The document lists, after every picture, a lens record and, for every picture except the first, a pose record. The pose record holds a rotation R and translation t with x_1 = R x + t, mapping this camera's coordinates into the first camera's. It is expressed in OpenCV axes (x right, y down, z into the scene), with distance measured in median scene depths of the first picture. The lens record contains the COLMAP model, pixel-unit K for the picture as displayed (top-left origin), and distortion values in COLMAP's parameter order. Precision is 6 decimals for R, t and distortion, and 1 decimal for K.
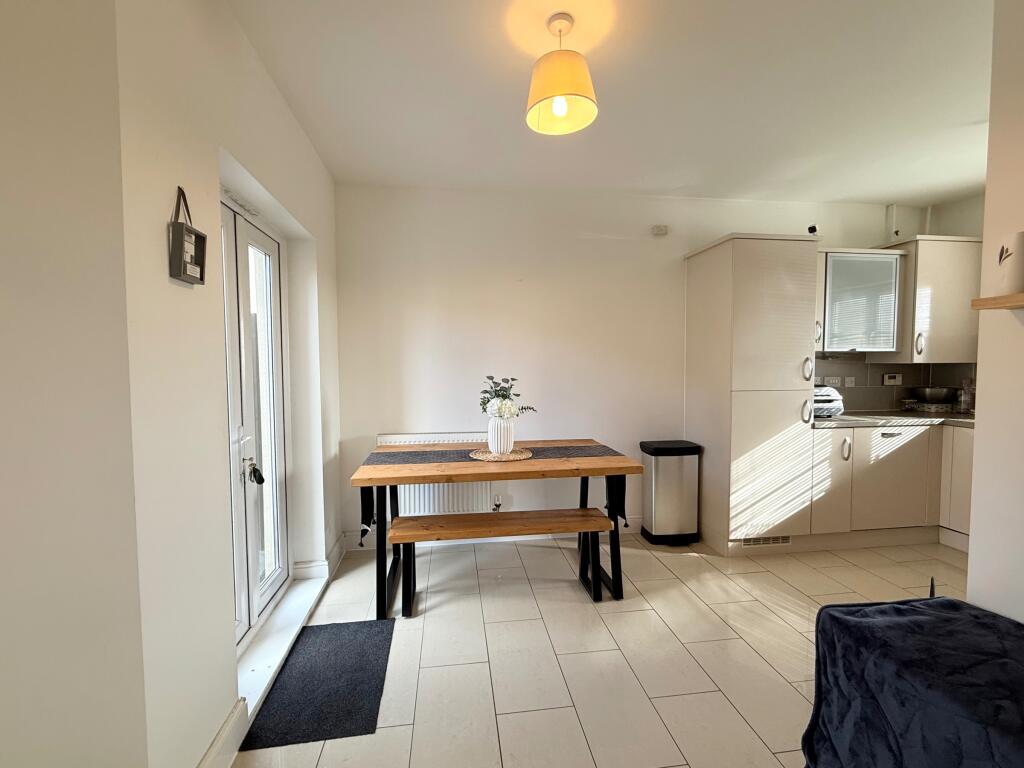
lens RADIAL K [[407.5, 0, 481.6], [0, 407.5, 379.1], [0, 0, 1]] dist [-0.000037, 0.000604]
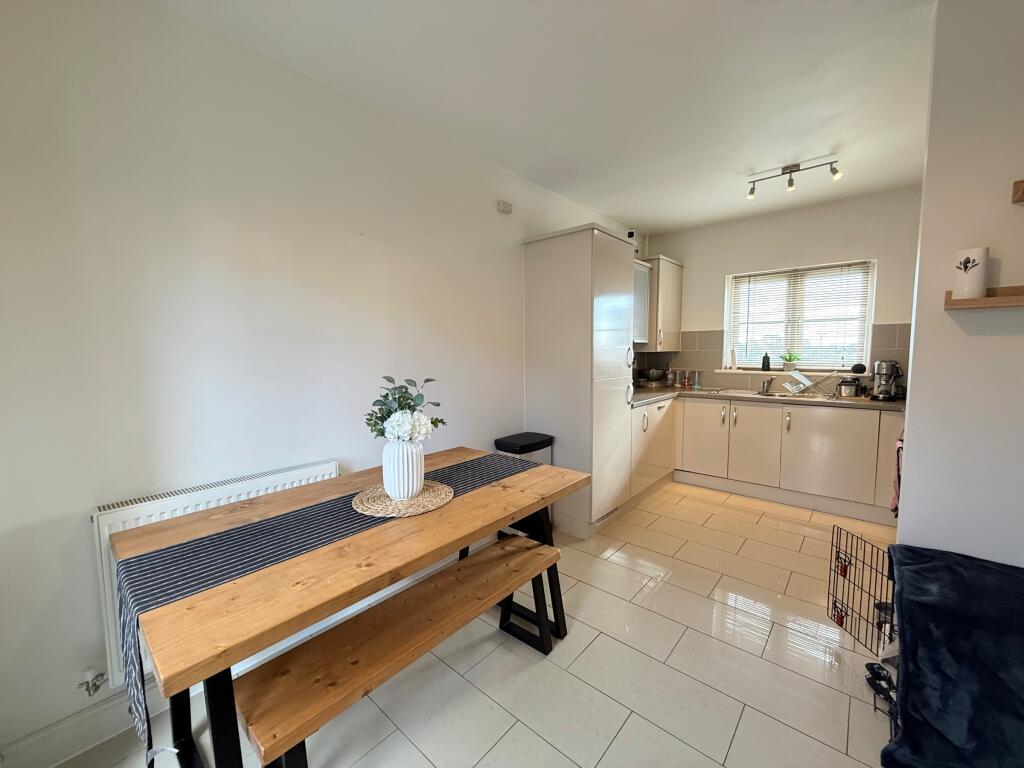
lens RADIAL K [[407.5, 0, 511.9], [0, 407.5, 385.0], [0, 0, 1]] dist [-0.000037, 0.000604]
pose [[0.749383, -0.058874, 0.659514, -0.208560], [0.031624, 0.998085, 0.053164, -0.018540], [-0.661381, -0.018984, 0.749810, 0.354820]]
